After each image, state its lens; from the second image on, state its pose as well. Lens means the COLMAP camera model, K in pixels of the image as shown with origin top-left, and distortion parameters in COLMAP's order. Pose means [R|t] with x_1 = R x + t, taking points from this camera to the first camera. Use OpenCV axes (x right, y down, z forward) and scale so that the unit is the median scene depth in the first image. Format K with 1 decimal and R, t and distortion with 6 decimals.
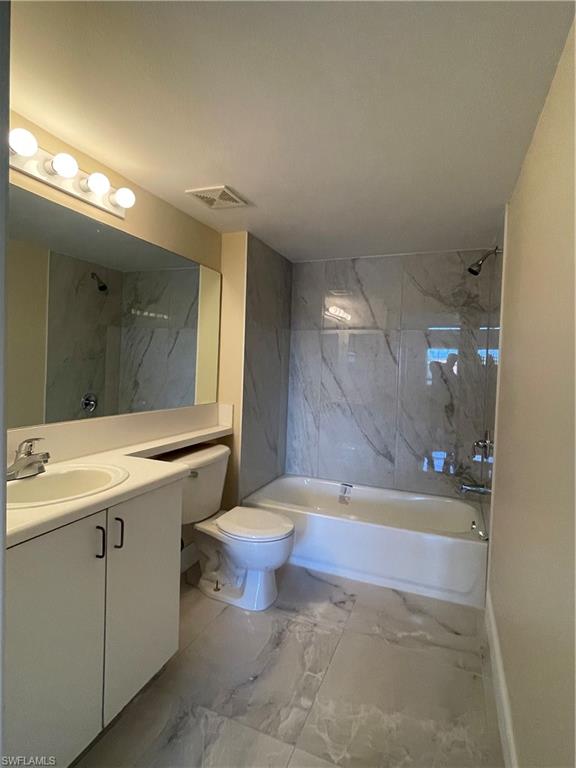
lens RADIAL K [[398.6, 0, 289.2], [0, 398.6, 381.8], [0, 0, 1]] dist [-0.009850, 0.008198]
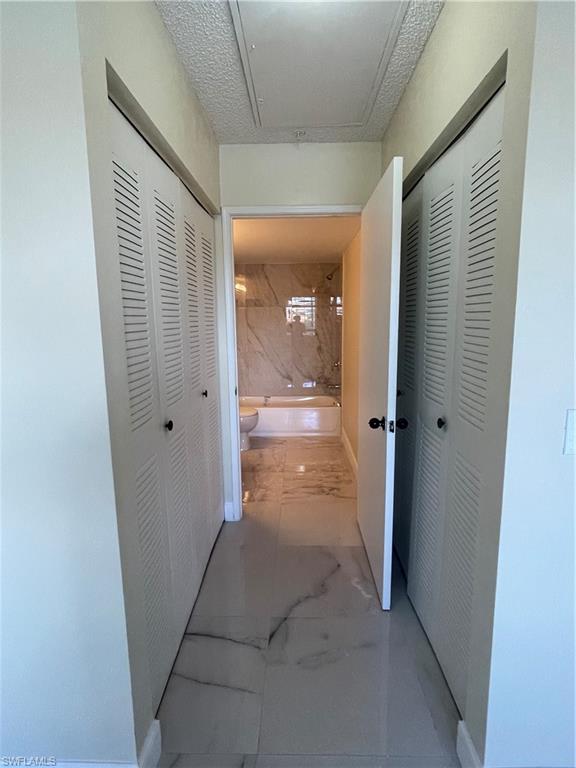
lens RADIAL K [[398.6, 0, 288.2], [0, 398.6, 383.6], [0, 0, 1]] dist [-0.009850, 0.008198]
pose [[0.936509, -0.103767, 0.334937, -0.366167], [0.058948, 0.988206, 0.141332, -0.042678], [-0.345652, -0.112615, 0.931581, -0.685224]]
